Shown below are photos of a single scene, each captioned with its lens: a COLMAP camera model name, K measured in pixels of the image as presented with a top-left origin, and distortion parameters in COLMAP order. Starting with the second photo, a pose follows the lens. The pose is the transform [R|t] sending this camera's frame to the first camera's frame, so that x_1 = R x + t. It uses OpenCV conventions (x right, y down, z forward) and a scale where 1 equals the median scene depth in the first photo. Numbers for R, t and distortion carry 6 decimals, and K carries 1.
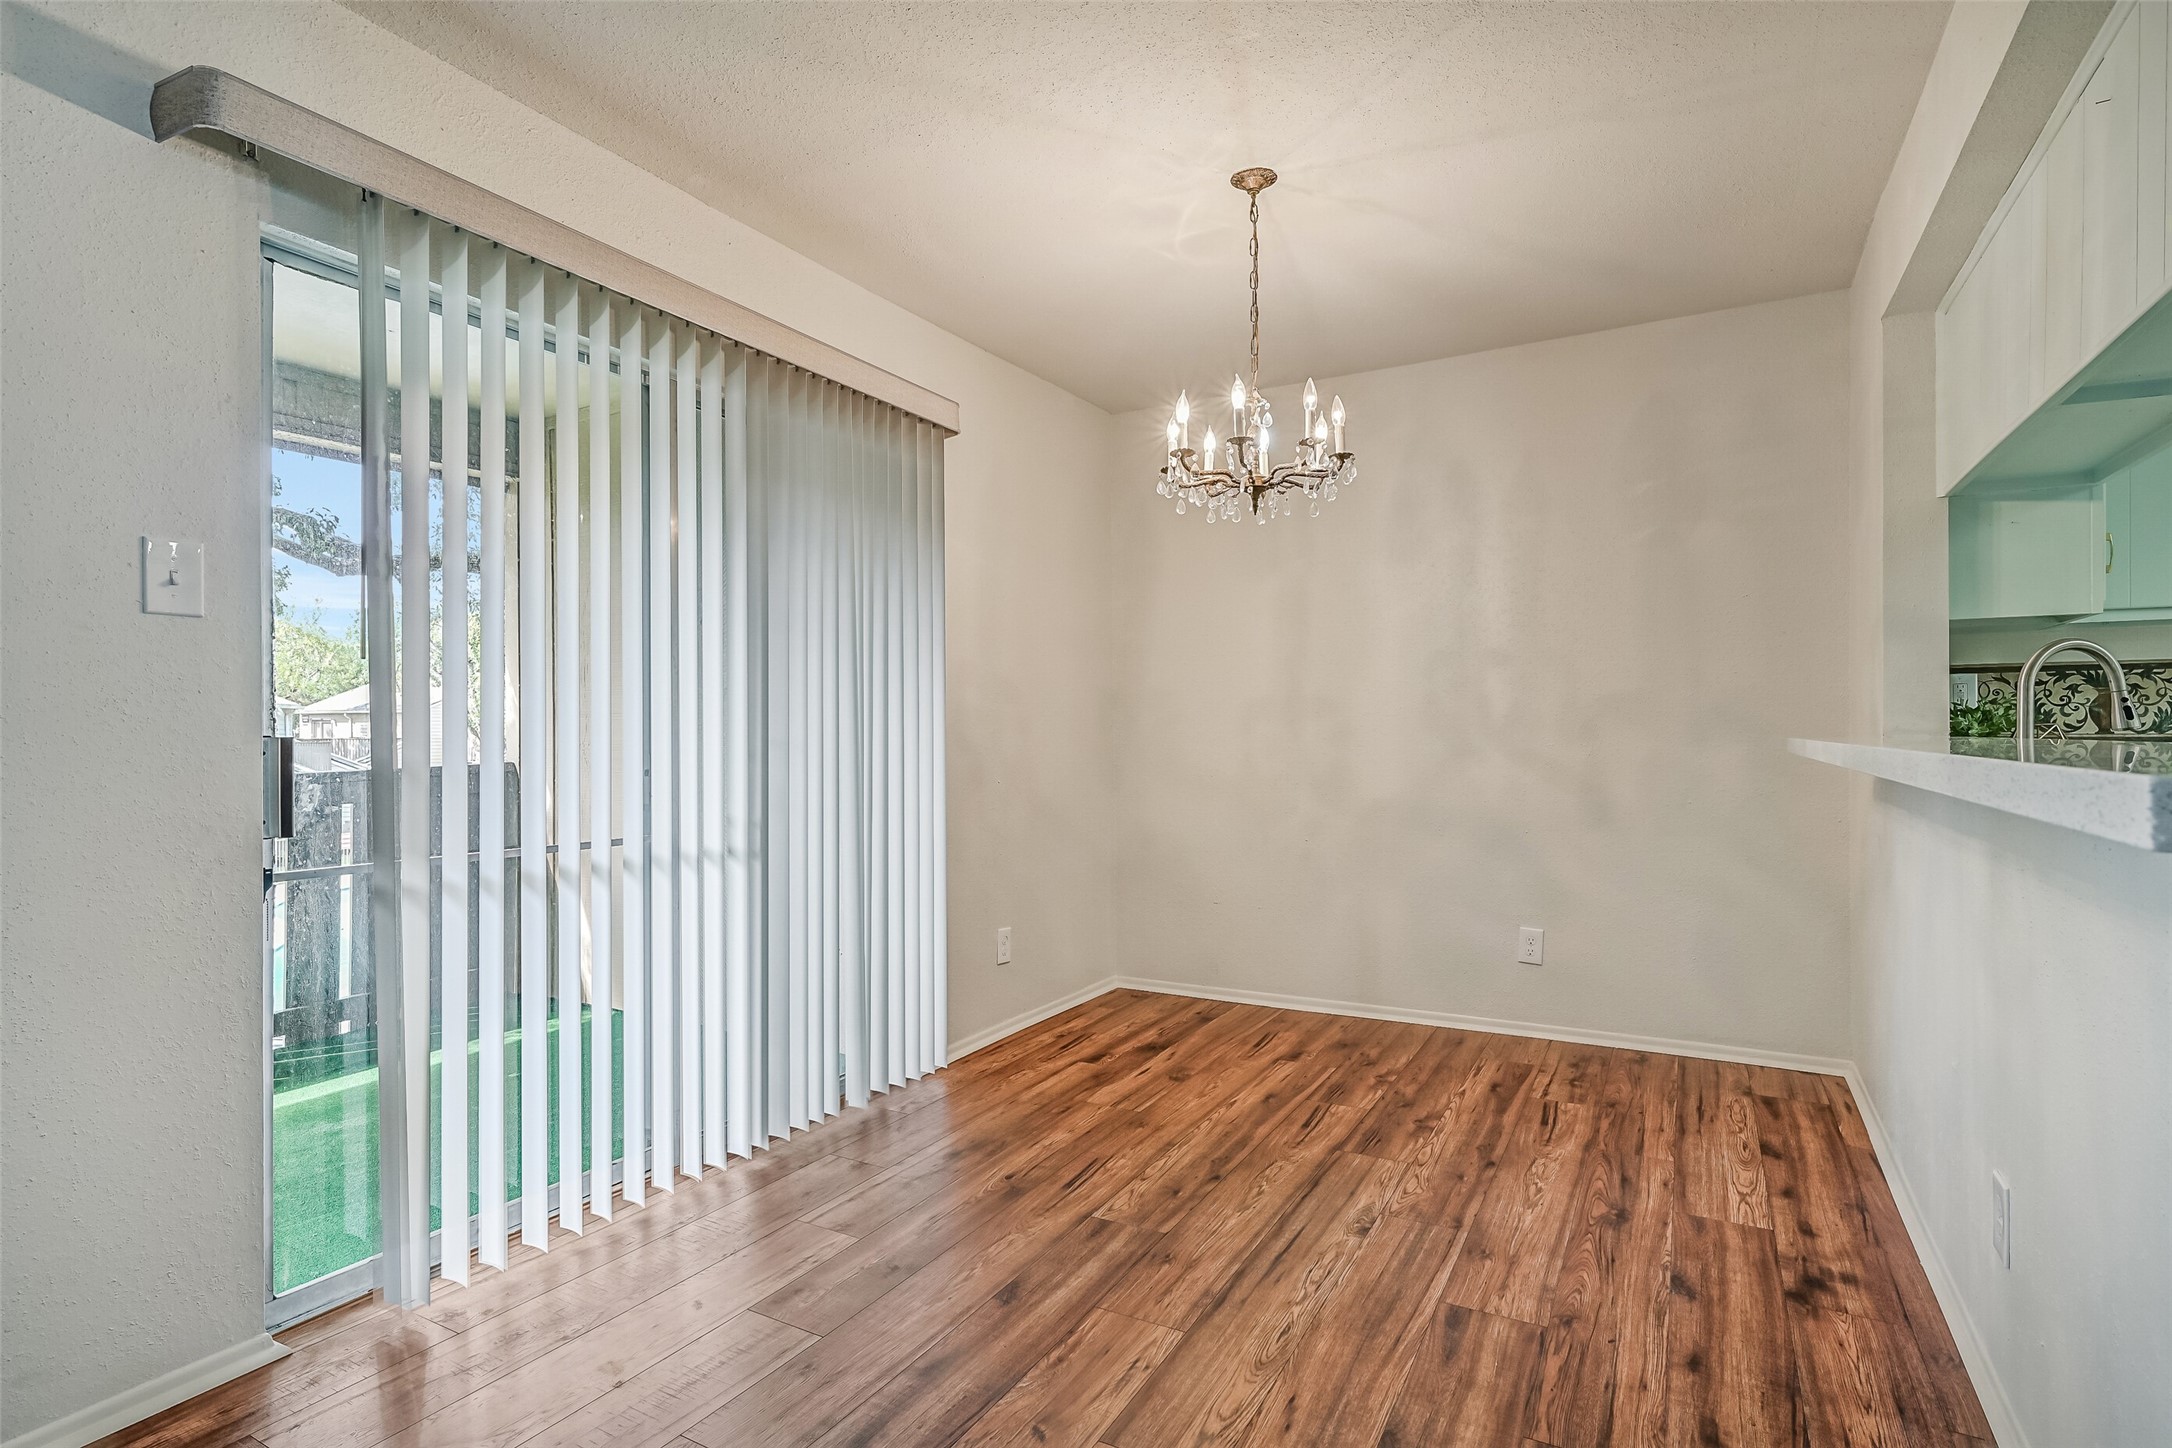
lens RADIAL K [[1073.1, 0, 1102.3], [0, 1073.1, 726.6], [0, 0, 1]] dist [-0.001536, 0.000420]
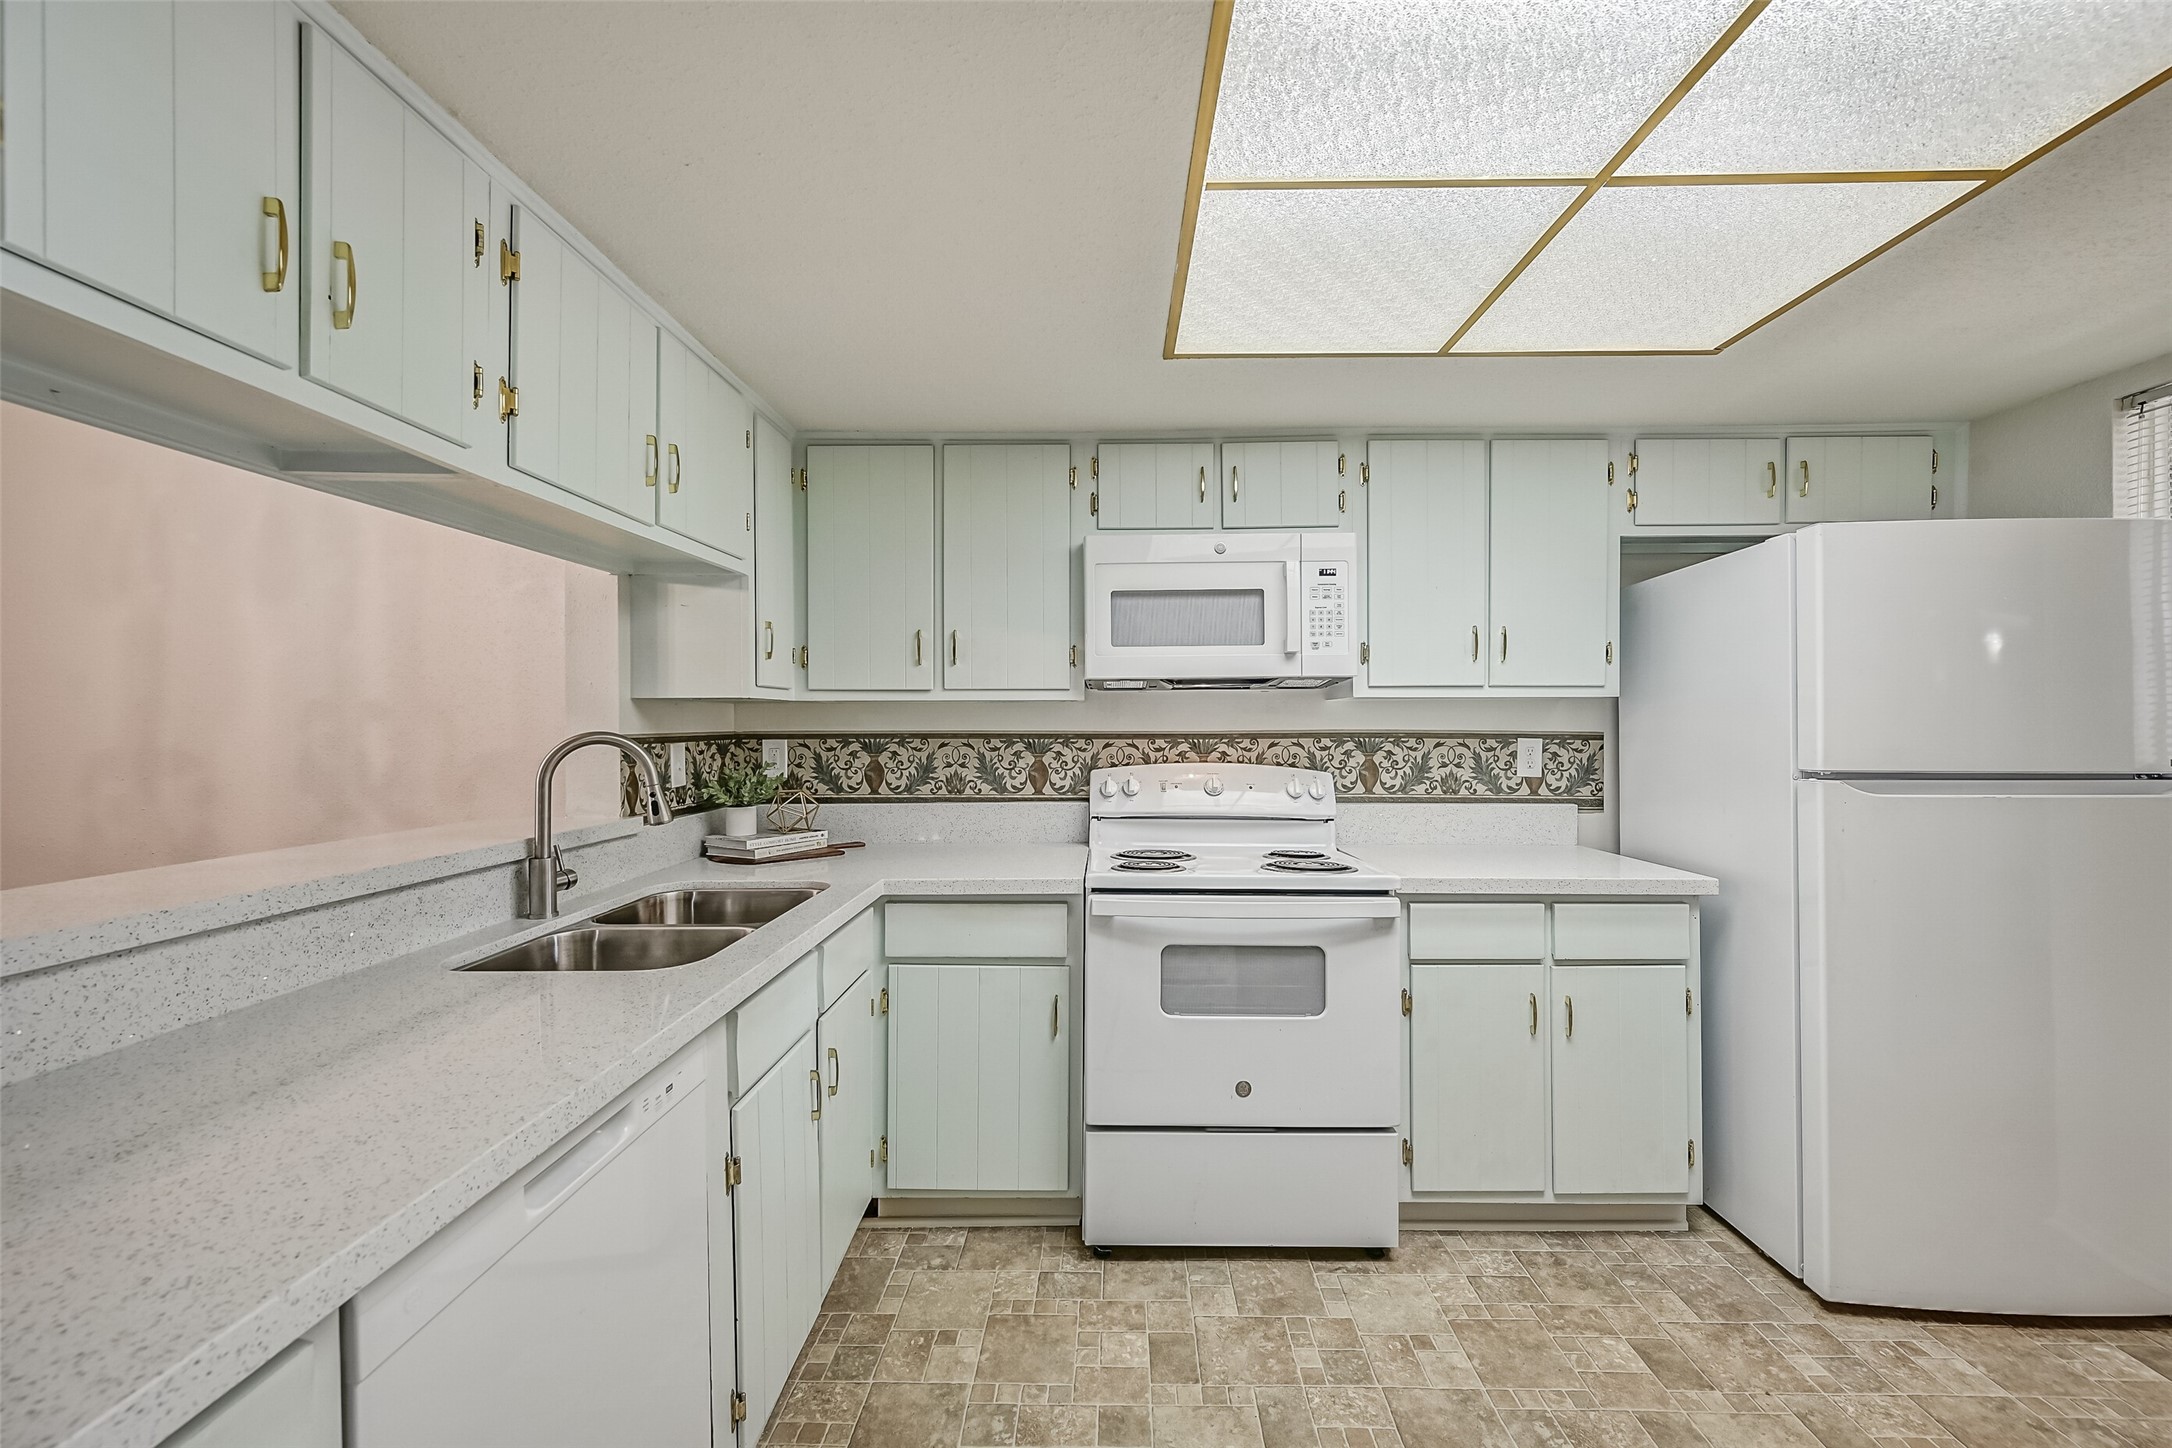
lens RADIAL K [[860.5, 0, 1099.3], [0, 860.5, 728.4], [0, 0, 1]] dist [0.000287, 0.000489]
pose [[0.877982, 0.002317, 0.478688, 0.782992], [-0.003538, 0.999992, 0.001648, -0.073693], [-0.478681, -0.003140, 0.877983, 0.087830]]
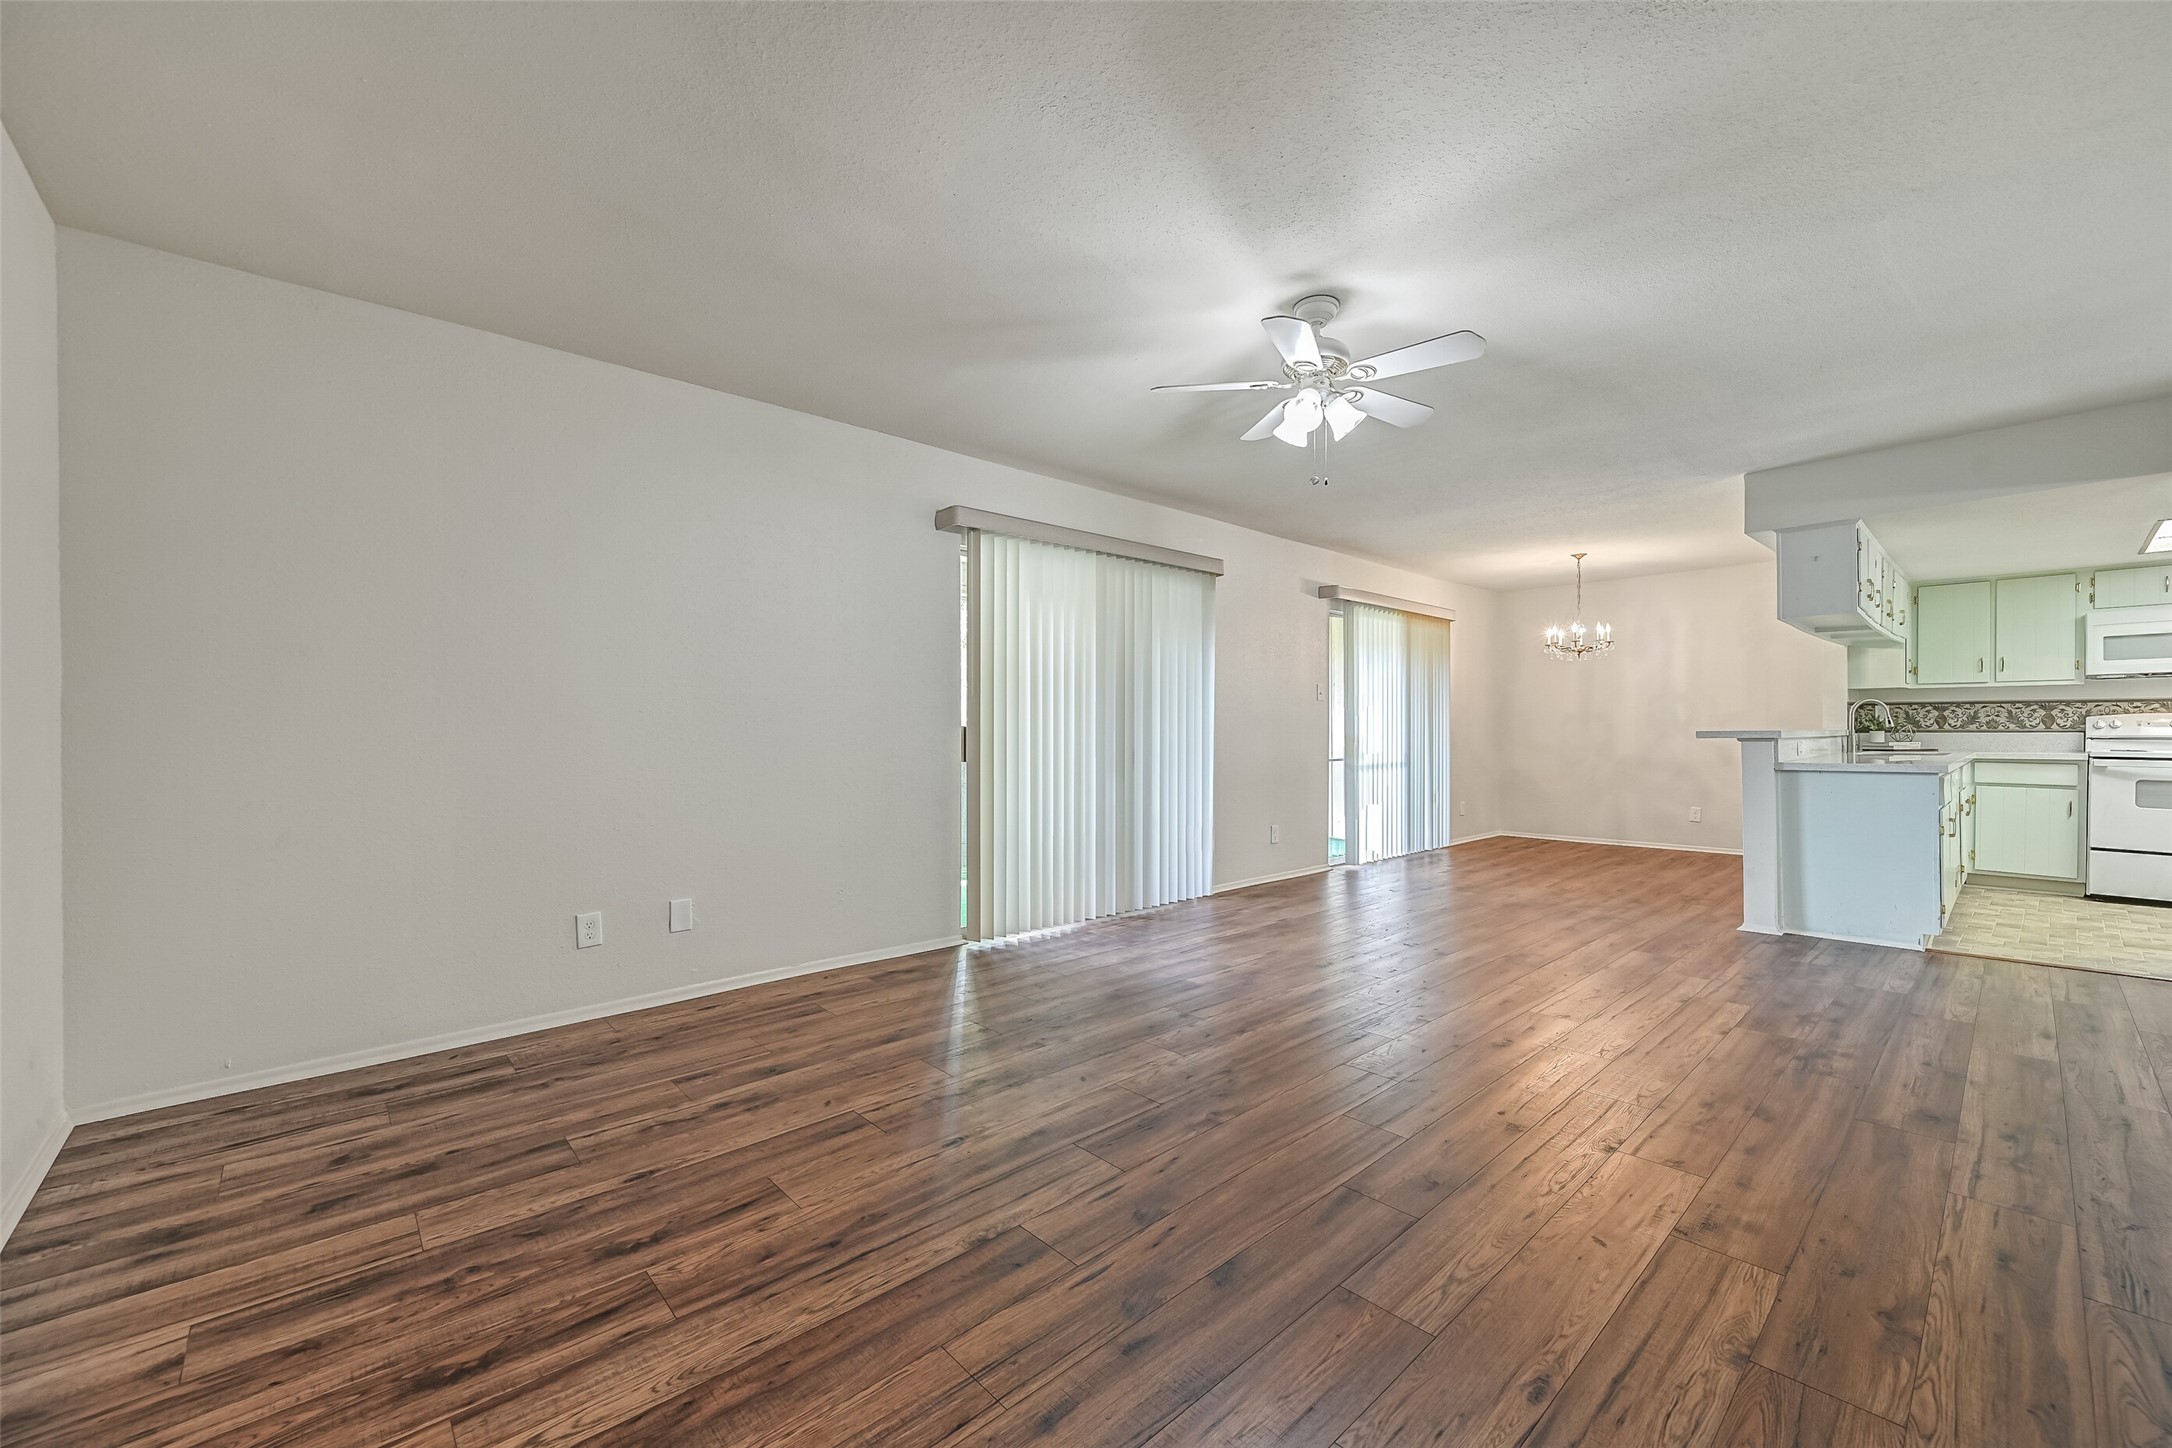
lens RADIAL K [[860.5, 0, 1099.3], [0, 860.5, 728.4], [0, 0, 1]] dist [0.000287, 0.000489]
pose [[0.949810, 0.005995, -0.312770, -0.393906], [-0.004929, 0.999979, 0.004200, 0.007435], [0.312789, -0.002447, 0.949820, -1.809827]]
